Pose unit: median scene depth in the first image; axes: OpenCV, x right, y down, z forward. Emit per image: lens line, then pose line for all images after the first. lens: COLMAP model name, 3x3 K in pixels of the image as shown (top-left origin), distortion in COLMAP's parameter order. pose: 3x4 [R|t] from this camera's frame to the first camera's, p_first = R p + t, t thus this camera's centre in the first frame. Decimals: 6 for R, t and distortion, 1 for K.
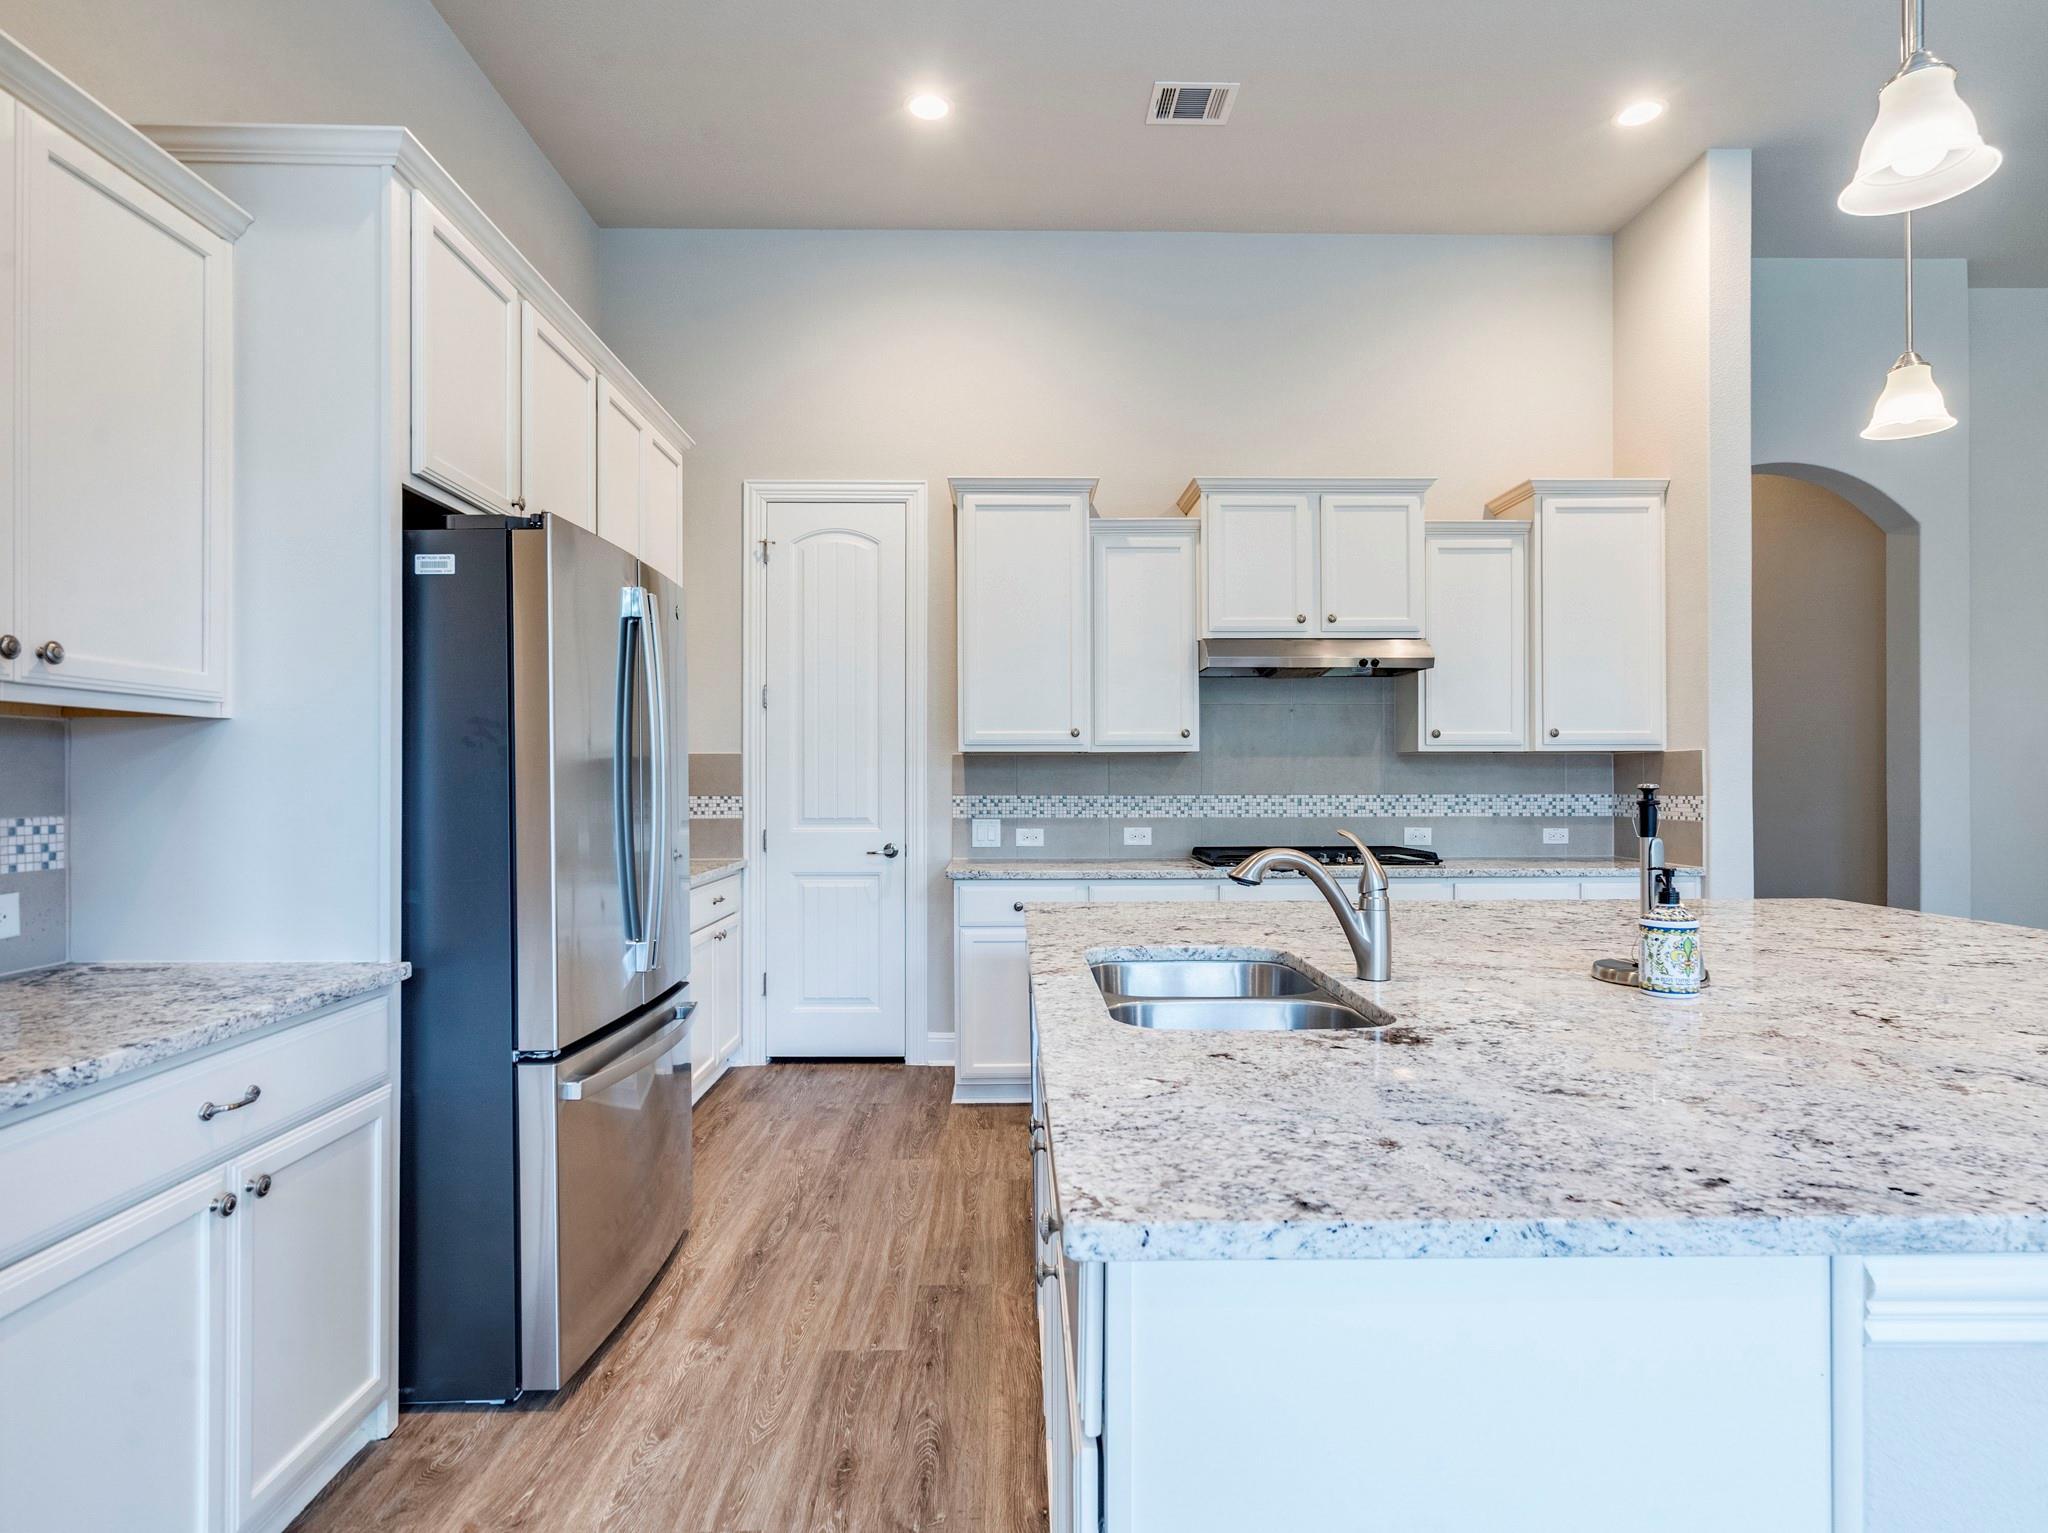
lens RADIAL K [[1116.2, 0, 1027.9], [0, 1116.2, 780.6], [0, 0, 1]] dist [-0.004481, 0.000891]
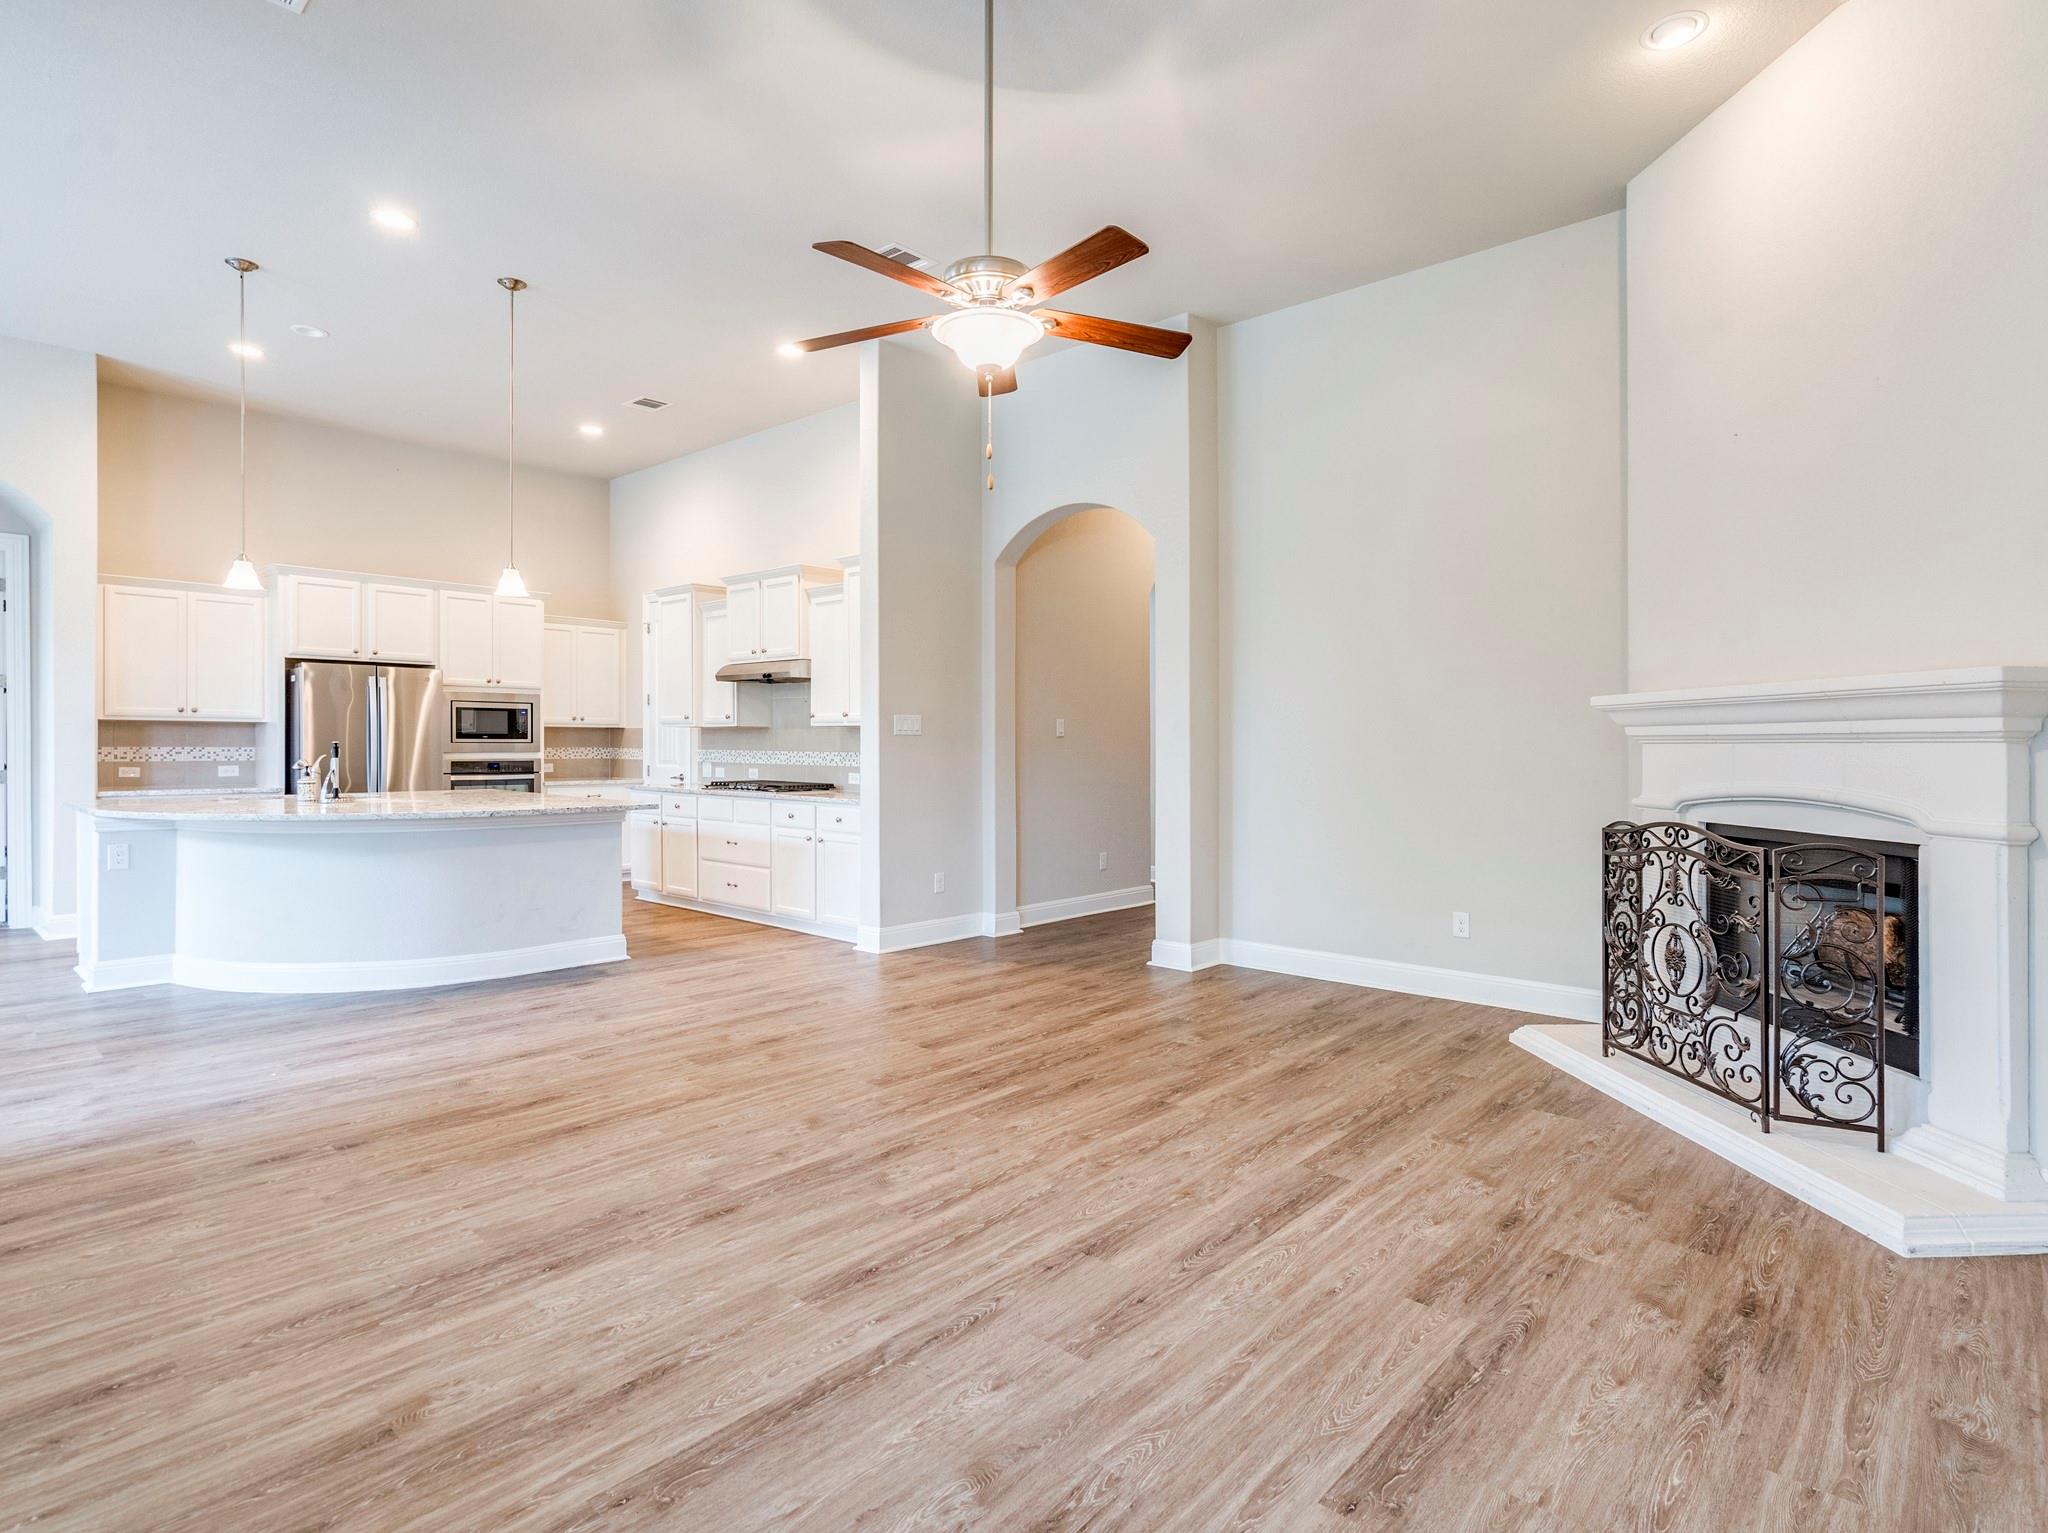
lens RADIAL K [[1069.3, 0, 1030.3], [0, 1069.3, 767.0], [0, 0, 1]] dist [-0.006907, 0.002912]
pose [[0.730868, 0.024152, -0.682091, 1.594409], [-0.009742, 0.999641, 0.024957, -0.008050], [0.682449, -0.011595, 0.730841, 0.050868]]
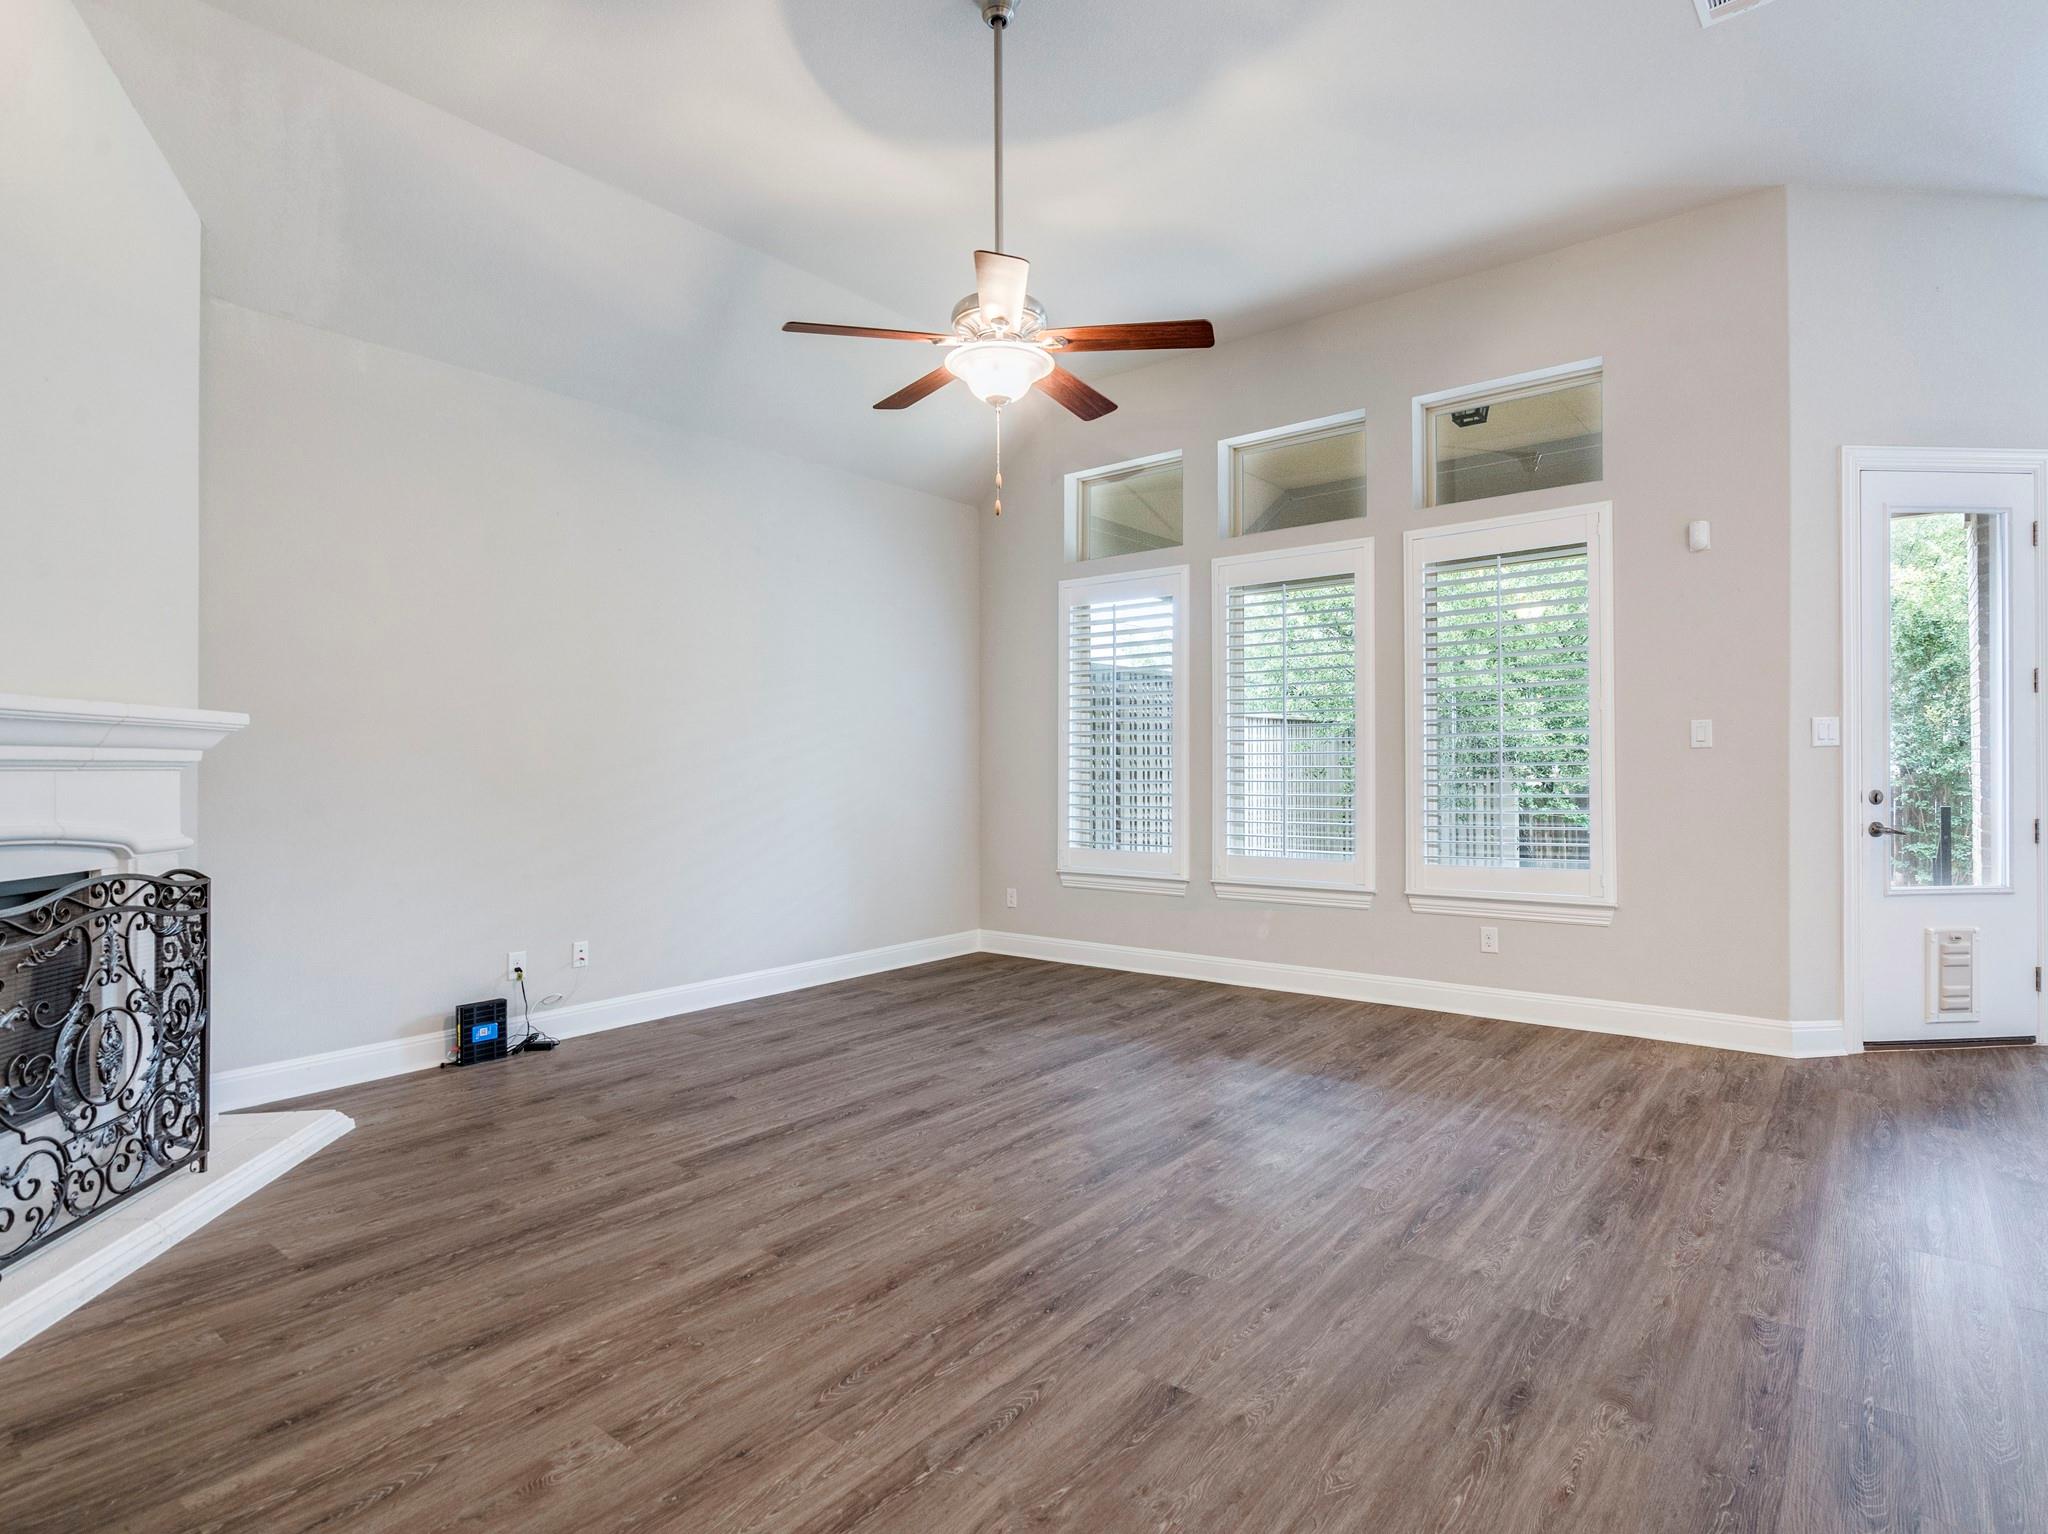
lens RADIAL K [[1069.3, 0, 1034.3], [0, 1069.3, 758.4], [0, 0, 1]] dist [-0.006907, 0.002912]
pose [[-0.771230, 0.020009, 0.636243, 0.686440], [0.016158, 0.999799, -0.011856, -0.002576], [-0.636352, 0.001137, -0.771398, 1.014731]]
